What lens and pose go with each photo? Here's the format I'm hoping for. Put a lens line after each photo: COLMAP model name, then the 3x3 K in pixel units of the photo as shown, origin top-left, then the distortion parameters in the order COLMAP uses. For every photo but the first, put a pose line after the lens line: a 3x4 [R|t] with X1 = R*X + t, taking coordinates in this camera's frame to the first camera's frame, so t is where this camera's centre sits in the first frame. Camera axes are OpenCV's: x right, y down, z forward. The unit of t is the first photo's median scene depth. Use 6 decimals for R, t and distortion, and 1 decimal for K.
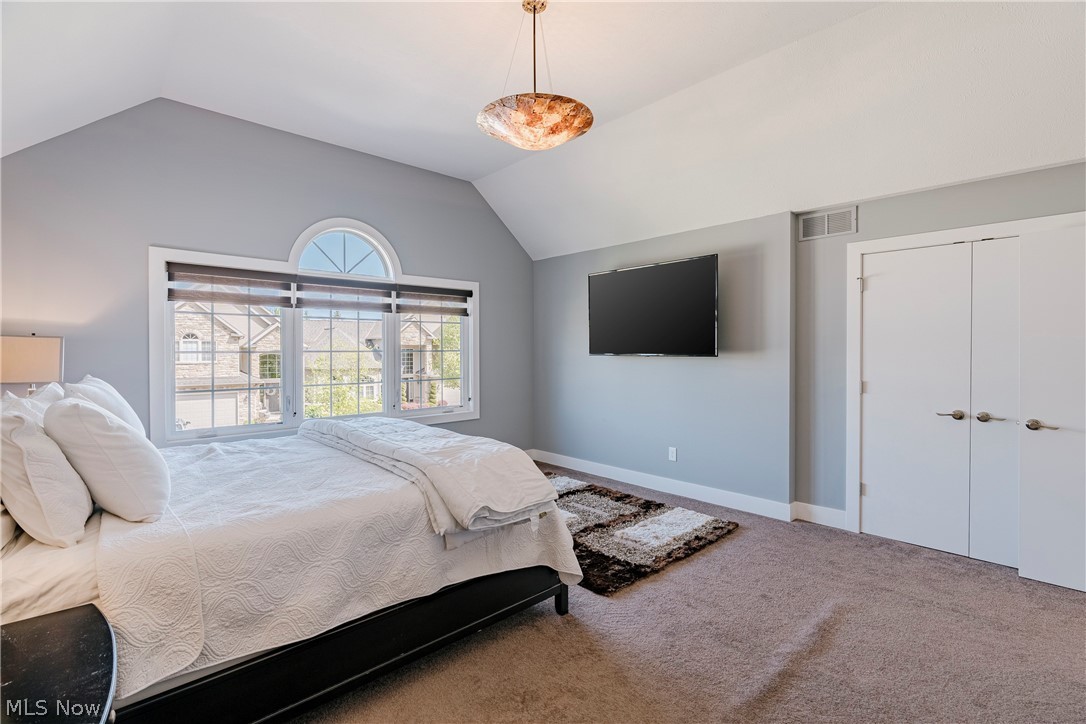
lens RADIAL K [[497.9, 0, 549.6], [0, 497.9, 352.6], [0, 0, 1]] dist [-0.010326, 0.000353]
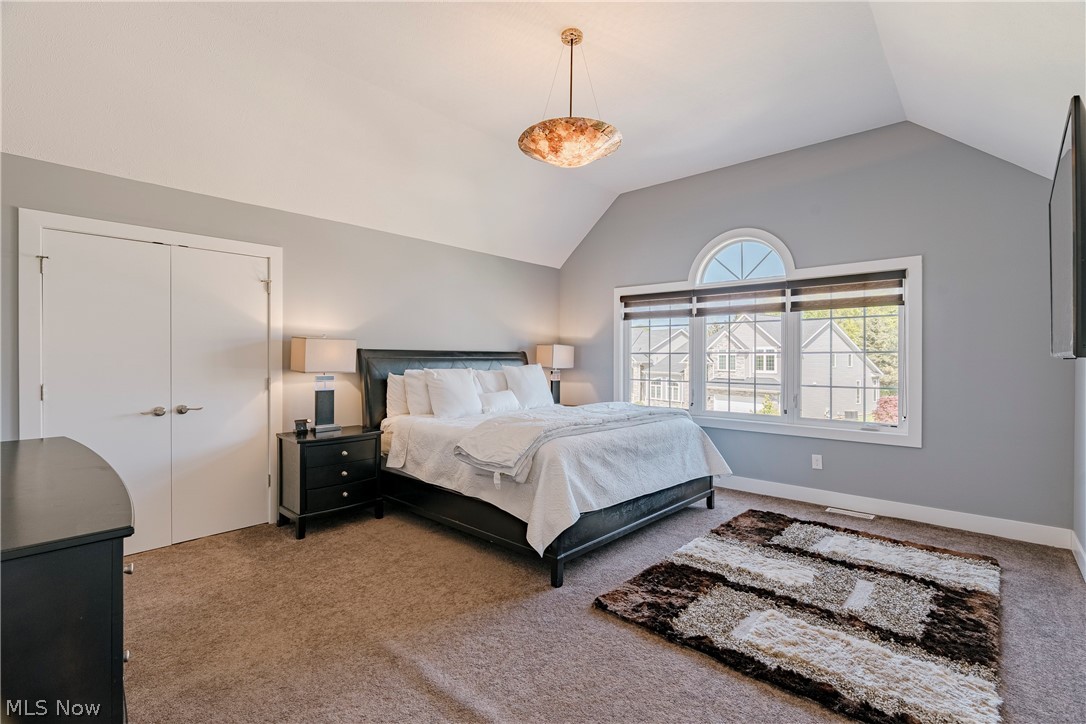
lens RADIAL K [[497.9, 0, 548.2], [0, 497.9, 360.8], [0, 0, 1]] dist [-0.010326, 0.000353]
pose [[0.091124, 0.012184, -0.995765, 0.634386], [-0.003481, 0.999923, 0.011917, 0.003208], [0.995833, 0.002380, 0.091160, 0.505153]]
